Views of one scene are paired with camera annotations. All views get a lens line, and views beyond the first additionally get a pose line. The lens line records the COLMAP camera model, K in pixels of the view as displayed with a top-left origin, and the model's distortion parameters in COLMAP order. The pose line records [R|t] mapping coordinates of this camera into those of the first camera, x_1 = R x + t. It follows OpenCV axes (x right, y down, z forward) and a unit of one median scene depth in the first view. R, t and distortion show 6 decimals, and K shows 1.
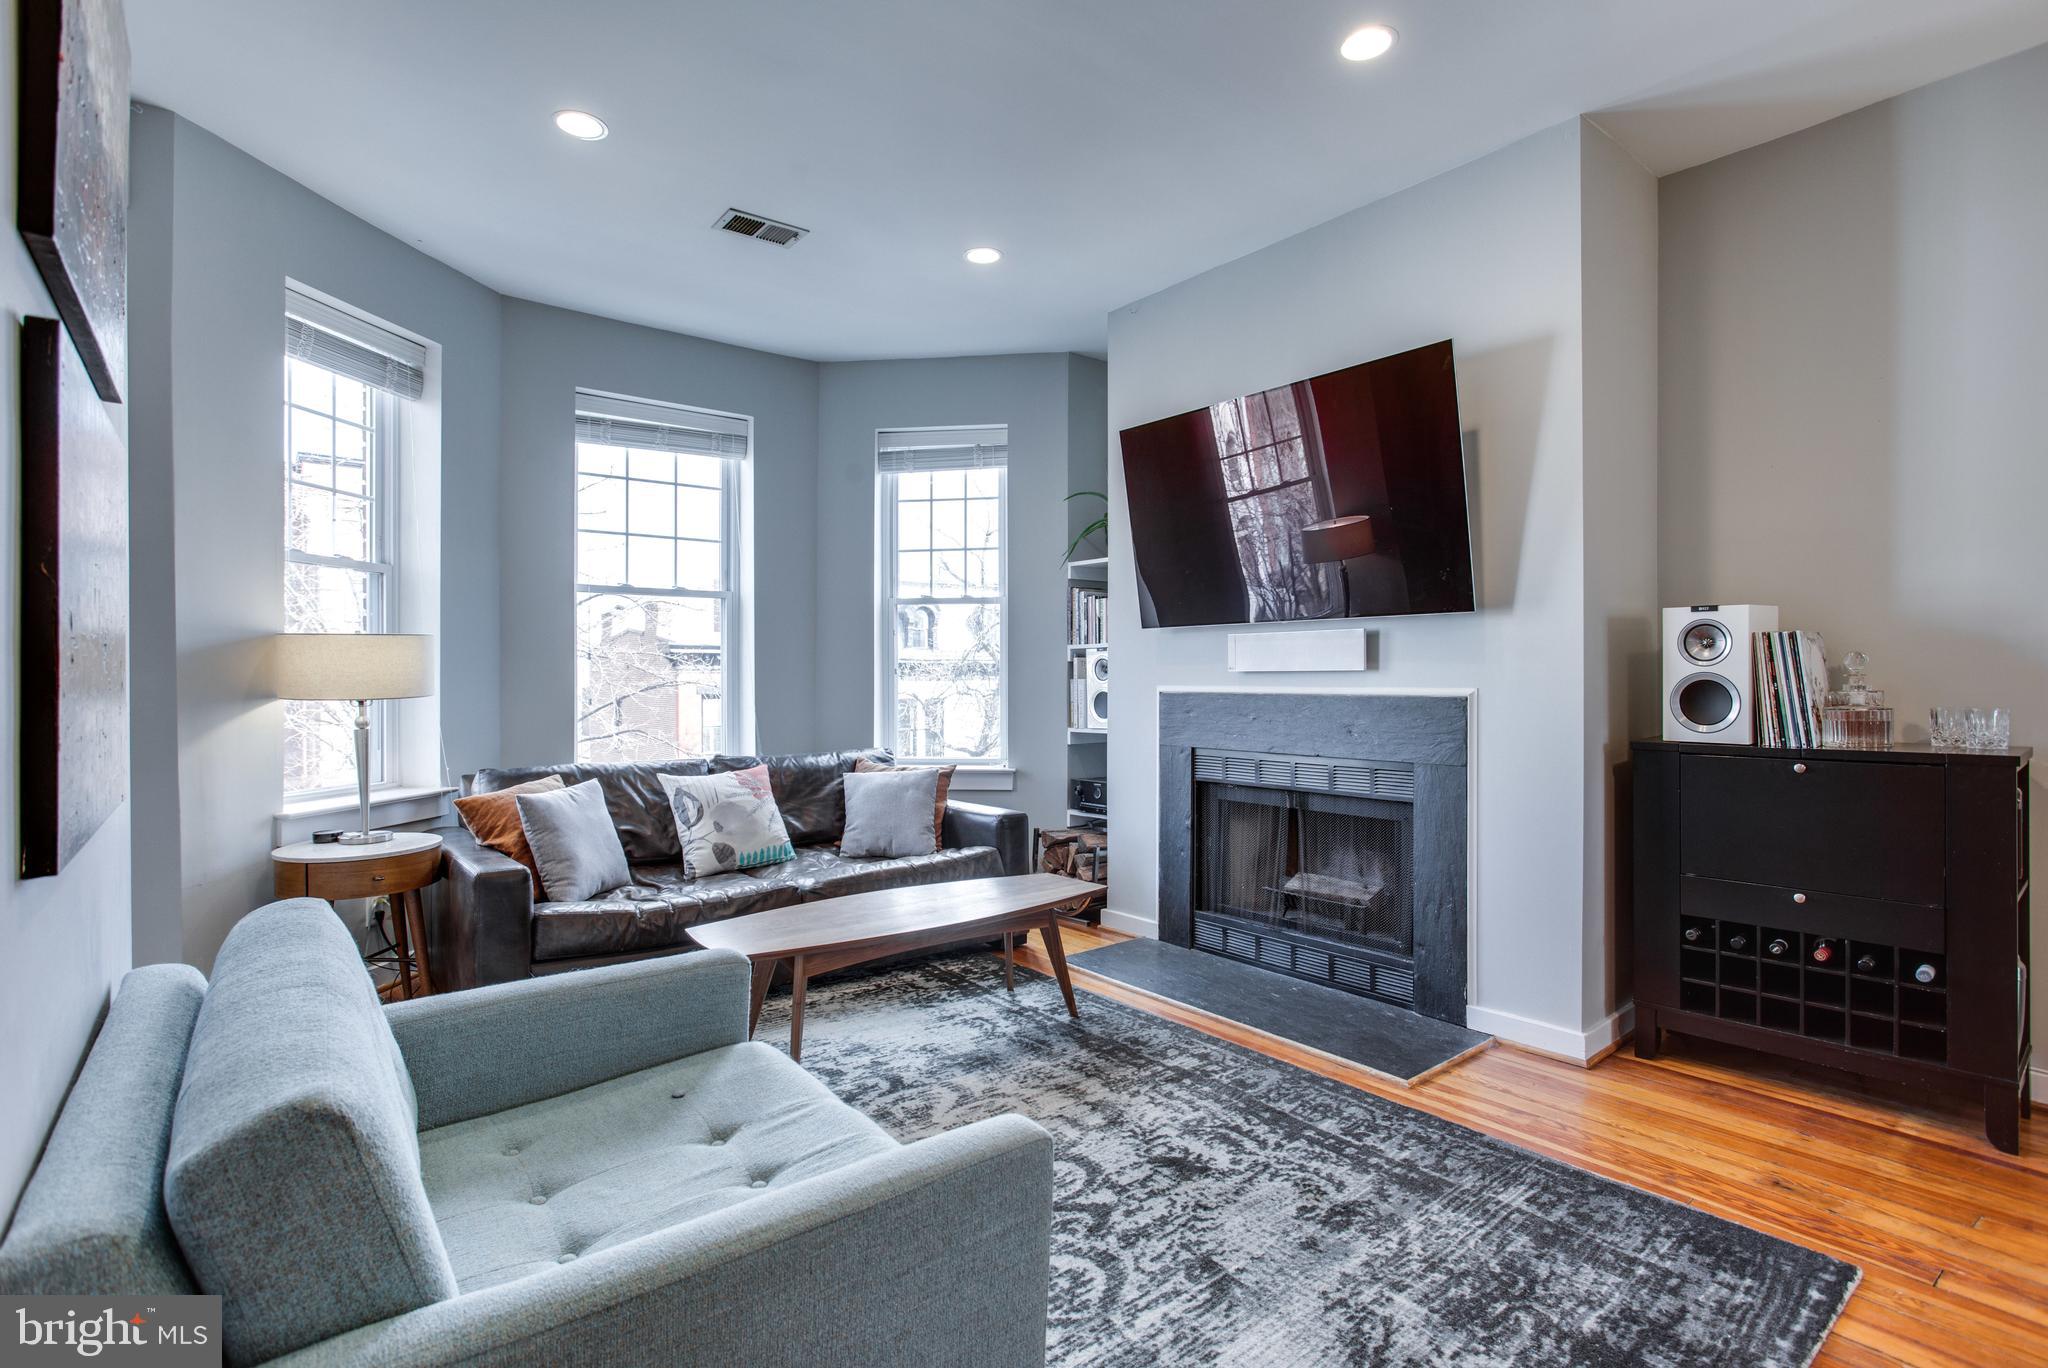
lens RADIAL K [[1018.1, 0, 1105.9], [0, 1018.1, 673.4], [0, 0, 1]] dist [-0.028240, 0.017539]
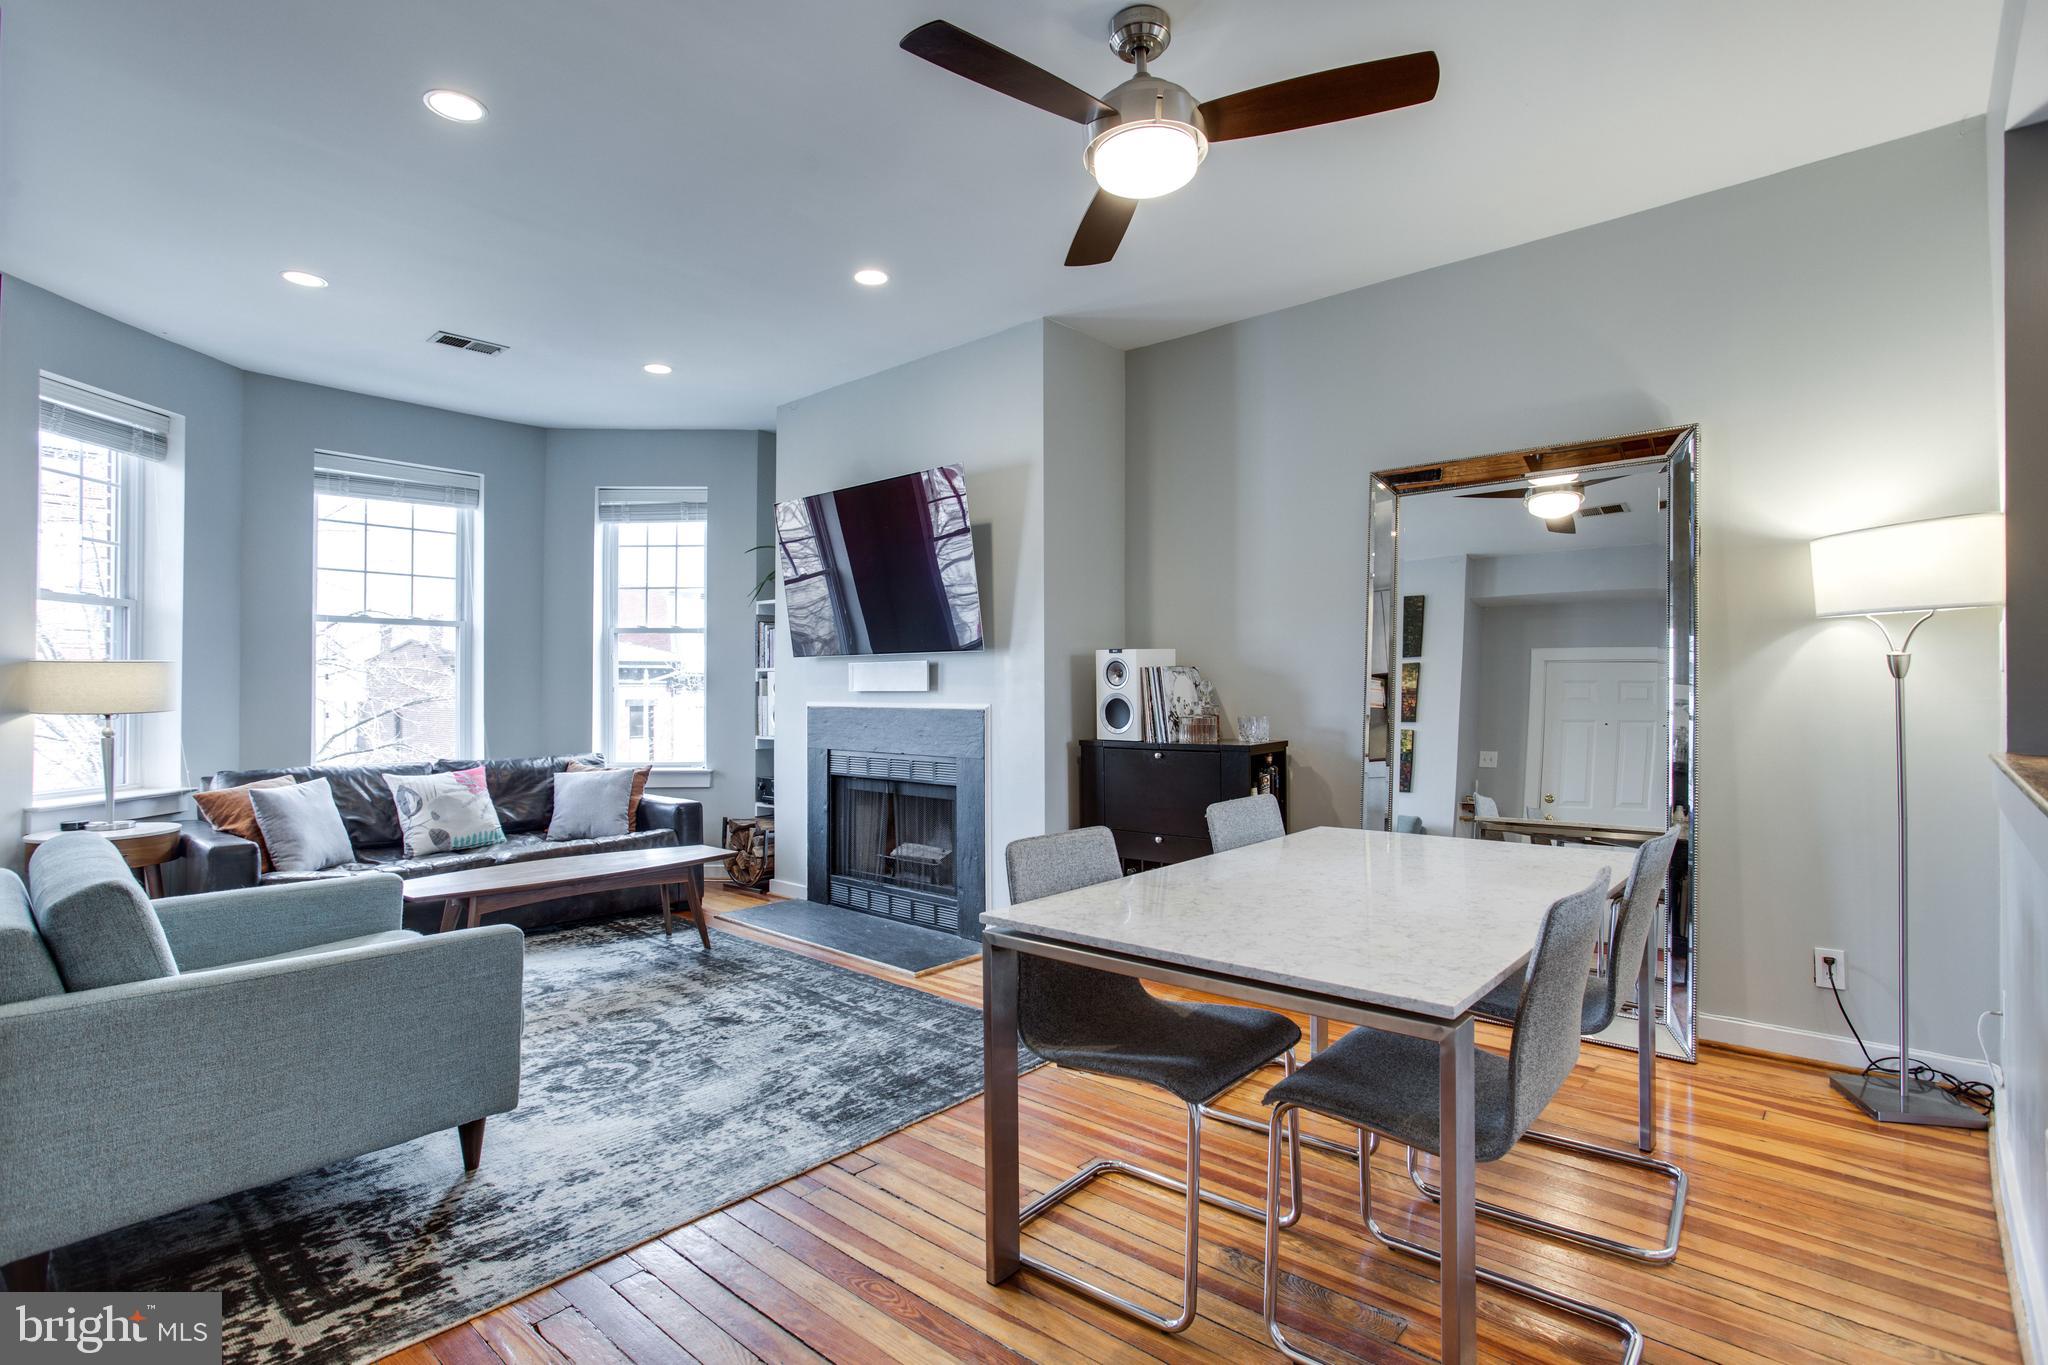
lens RADIAL K [[1018.1, 0, 1099.0], [0, 1018.1, 678.0], [0, 0, 1]] dist [-0.028240, 0.017539]
pose [[0.988338, 0.003332, 0.152239, 0.244101], [-0.001929, 0.999954, -0.009360, -0.007531], [-0.152264, 0.008957, 0.988299, -0.361326]]
